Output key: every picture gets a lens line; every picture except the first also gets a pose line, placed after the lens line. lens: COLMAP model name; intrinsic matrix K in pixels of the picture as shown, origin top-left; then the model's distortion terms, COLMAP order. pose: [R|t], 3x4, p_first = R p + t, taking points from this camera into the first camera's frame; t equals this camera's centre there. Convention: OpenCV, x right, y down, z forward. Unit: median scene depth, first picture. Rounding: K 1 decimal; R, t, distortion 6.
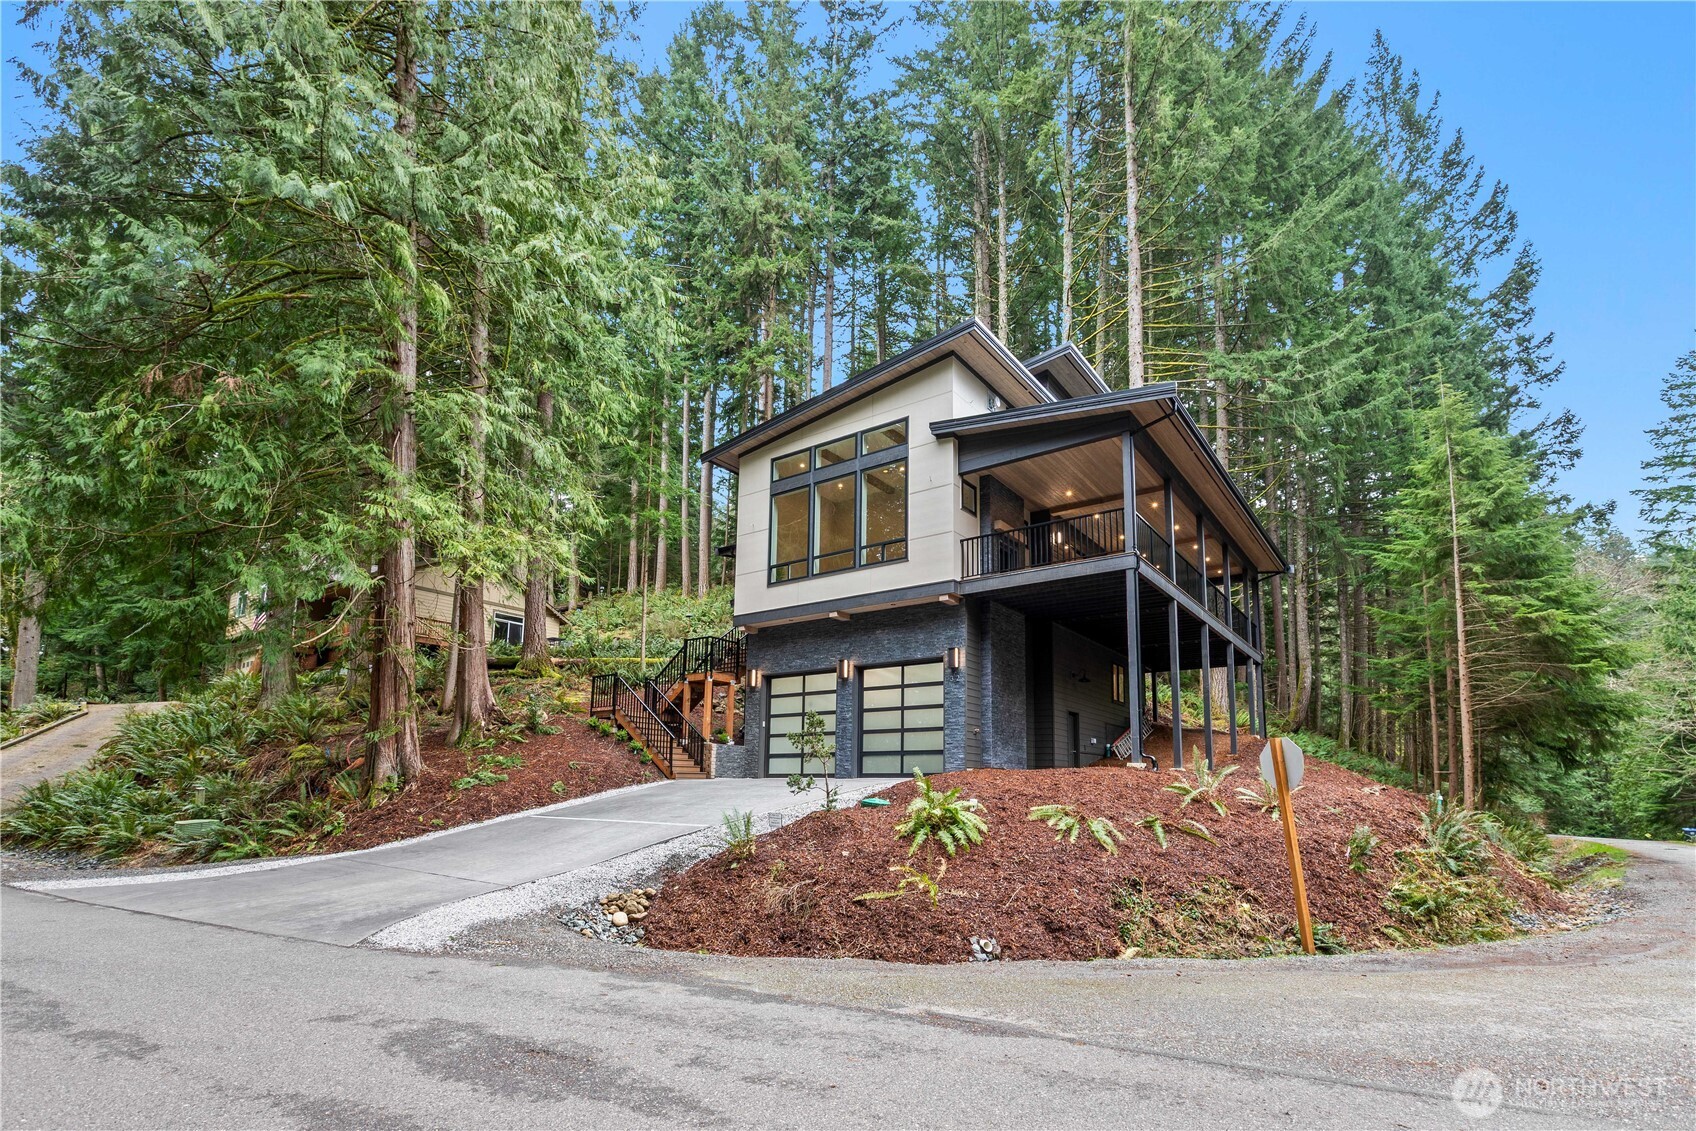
lens RADIAL K [[772.7, 0, 861.8], [0, 772.7, 510.3], [0, 0, 1]] dist [0.001625, -0.001178]
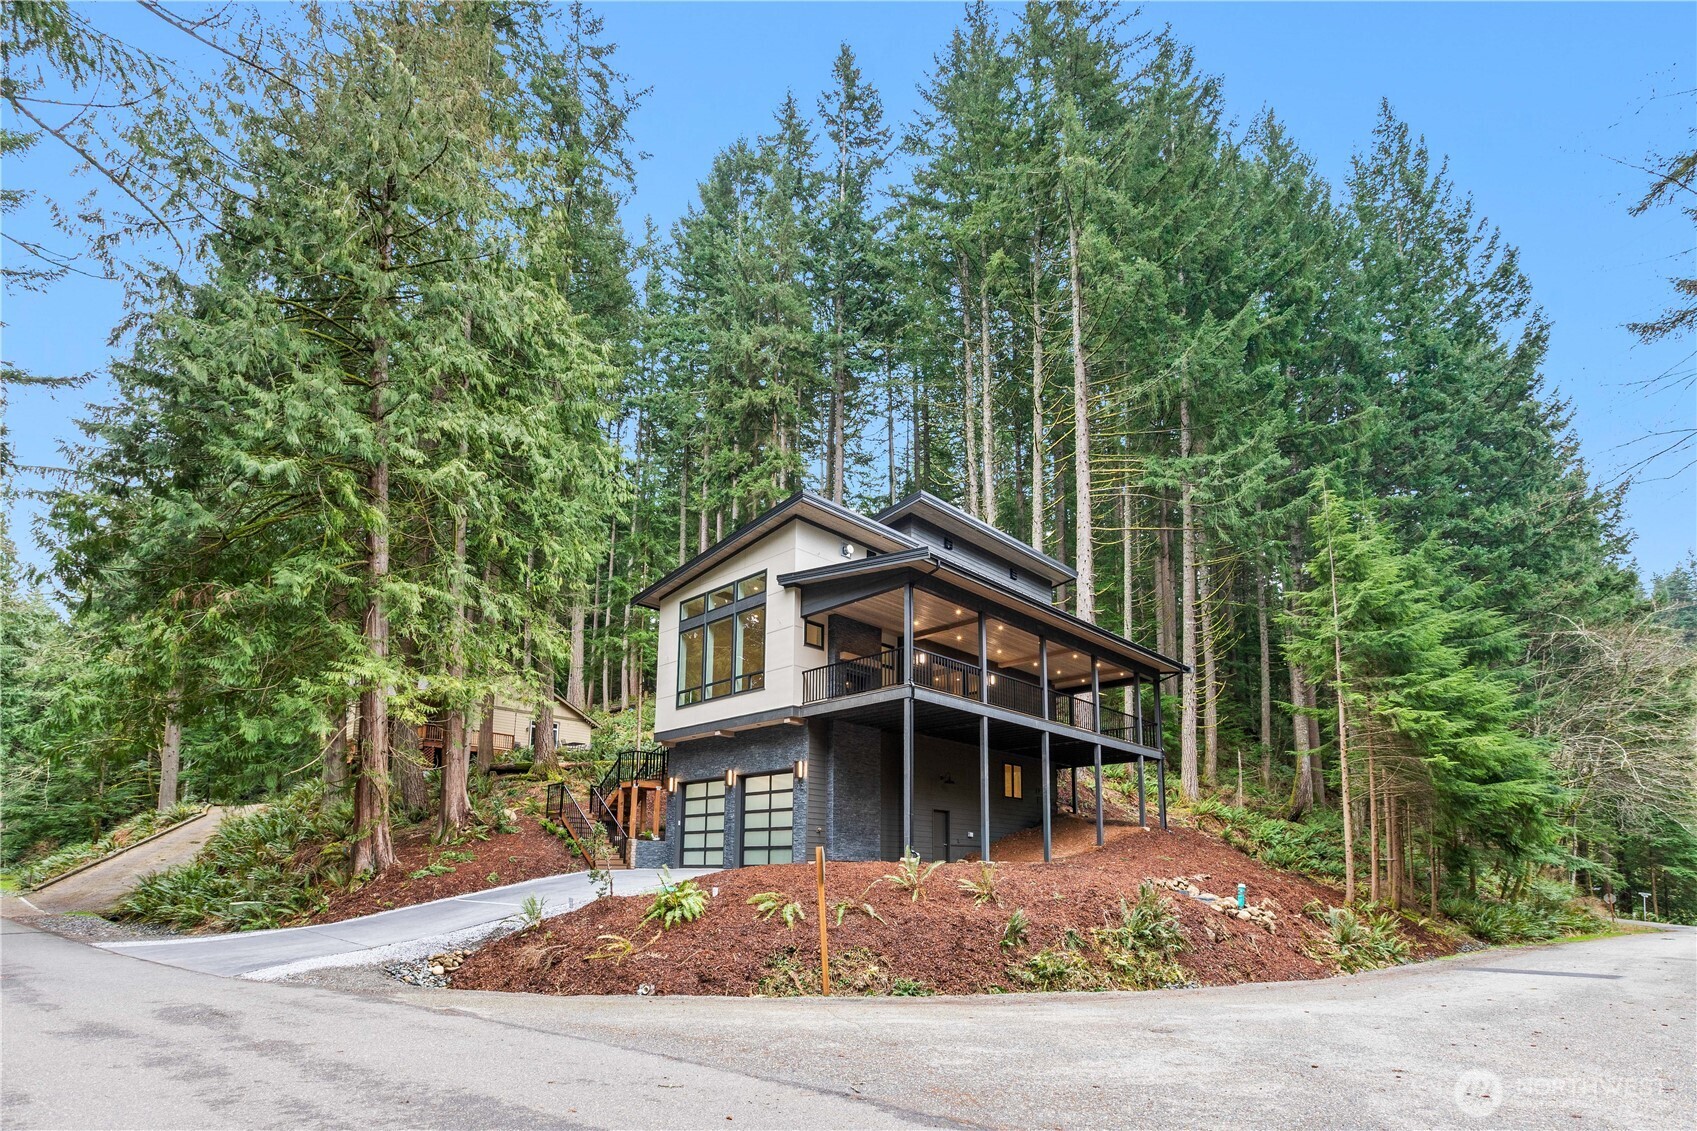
lens RADIAL K [[773.1, 0, 855.4], [0, 773.1, 566.1], [0, 0, 1]] dist [0.001625, -0.001178]
pose [[0.991068, -0.049760, -0.123725, 0.338643], [0.045792, 0.998348, -0.034718, -0.074638], [0.125248, 0.028742, 0.991709, -0.187297]]
